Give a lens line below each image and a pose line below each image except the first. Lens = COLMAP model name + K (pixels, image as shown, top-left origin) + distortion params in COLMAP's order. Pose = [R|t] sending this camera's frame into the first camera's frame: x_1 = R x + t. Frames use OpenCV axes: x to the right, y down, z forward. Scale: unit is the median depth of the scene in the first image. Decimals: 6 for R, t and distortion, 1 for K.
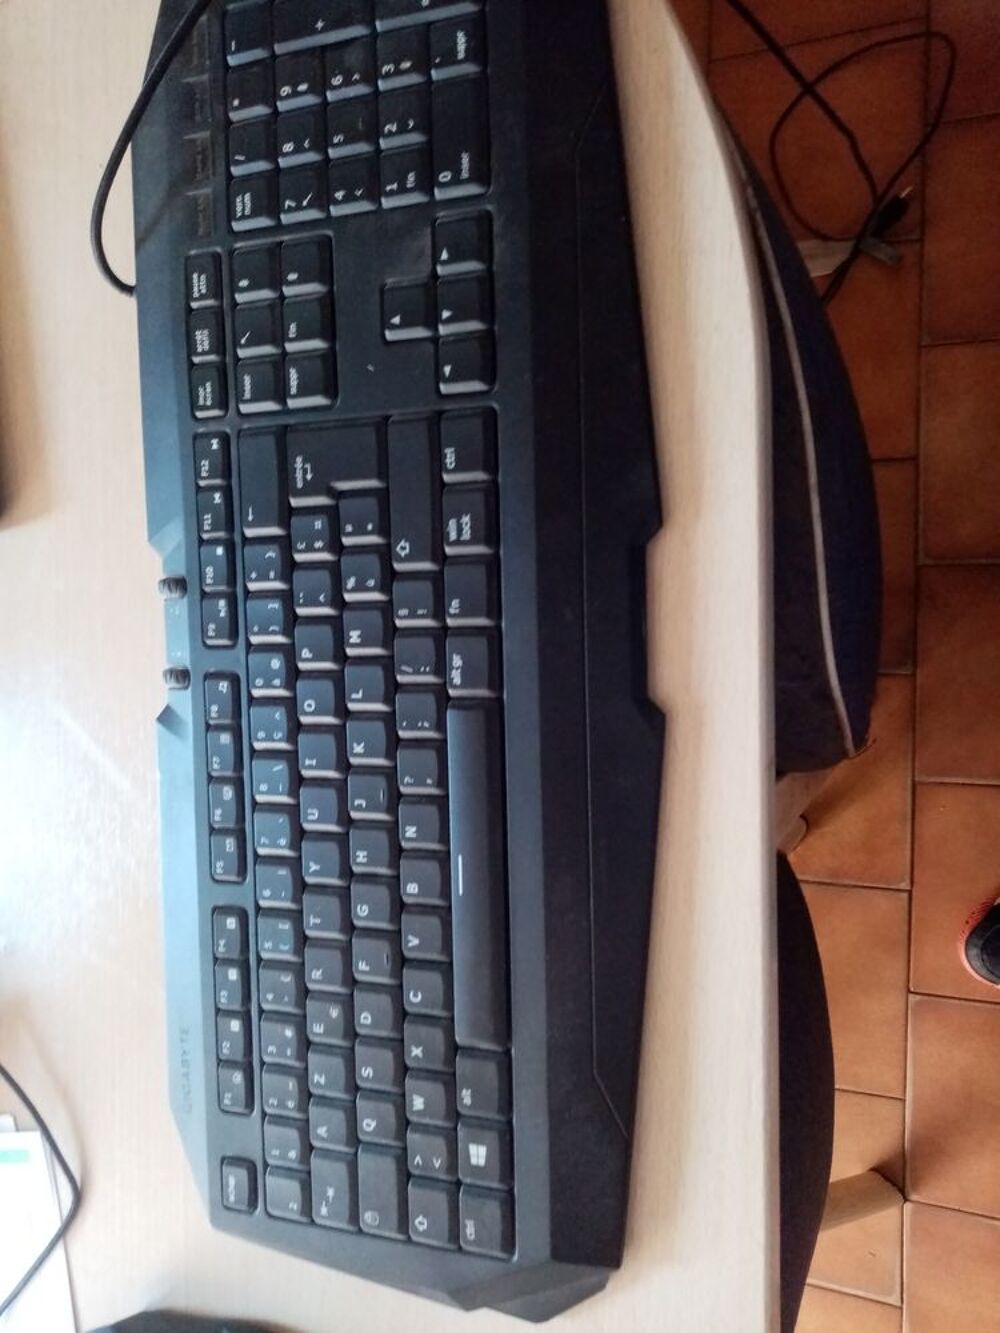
lens RADIAL K [[1013.1, 0, 586.4], [0, 1013.1, 629.6], [0, 0, 1]] dist [0.029849, -0.038415]
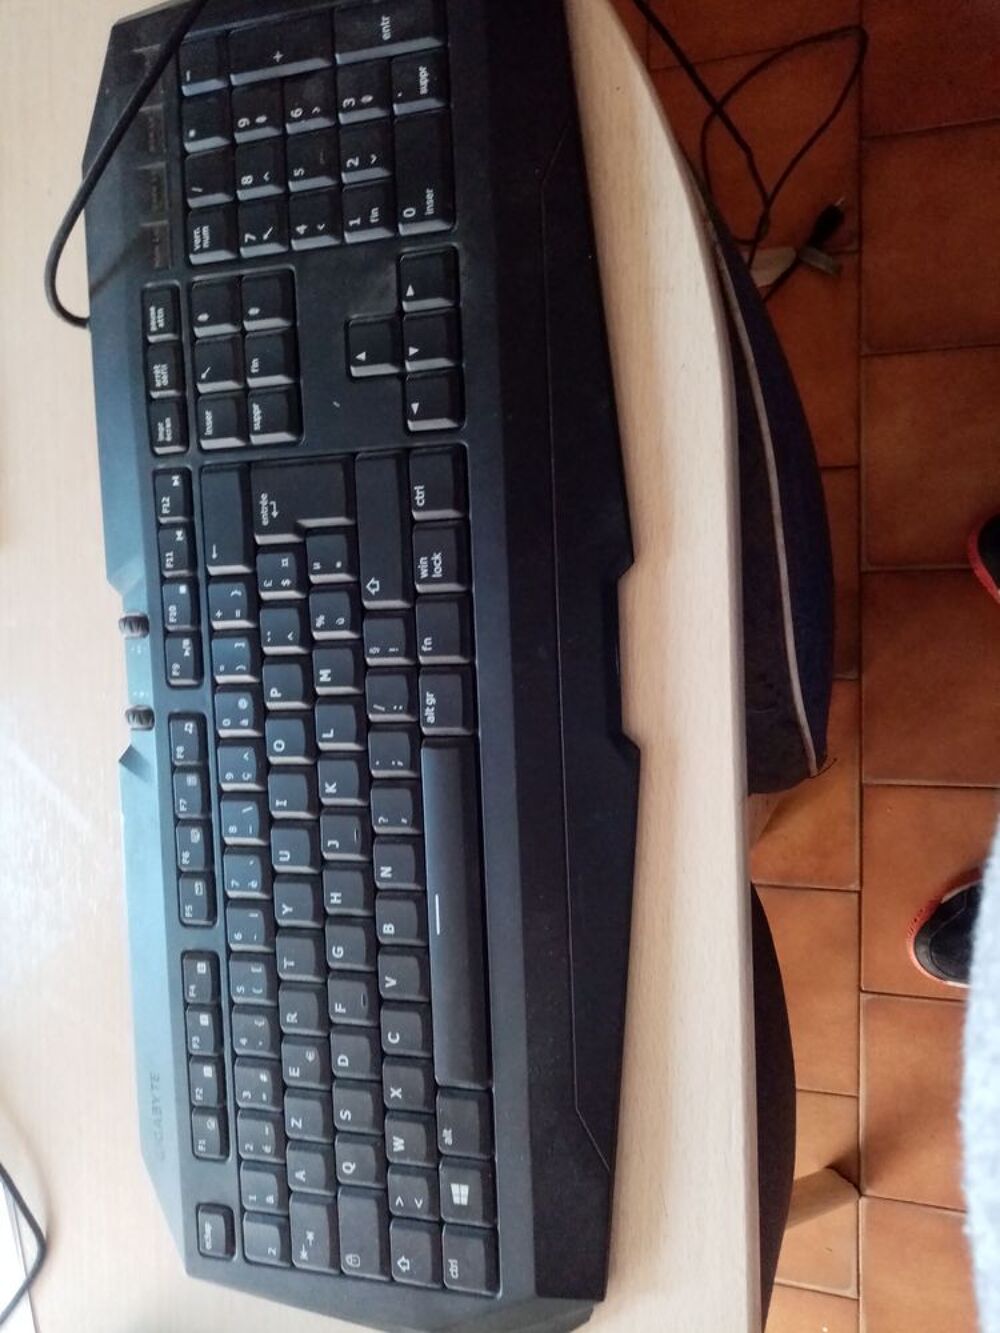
lens RADIAL K [[1013.1, 0, 544.0], [0, 1013.1, 588.5], [0, 0, 1]] dist [0.029849, -0.038415]
pose [[0.998467, -0.016285, 0.052906, -0.064726], [0.016067, 0.999861, 0.004540, -0.078216], [-0.052972, -0.003683, 0.998589, -0.001000]]
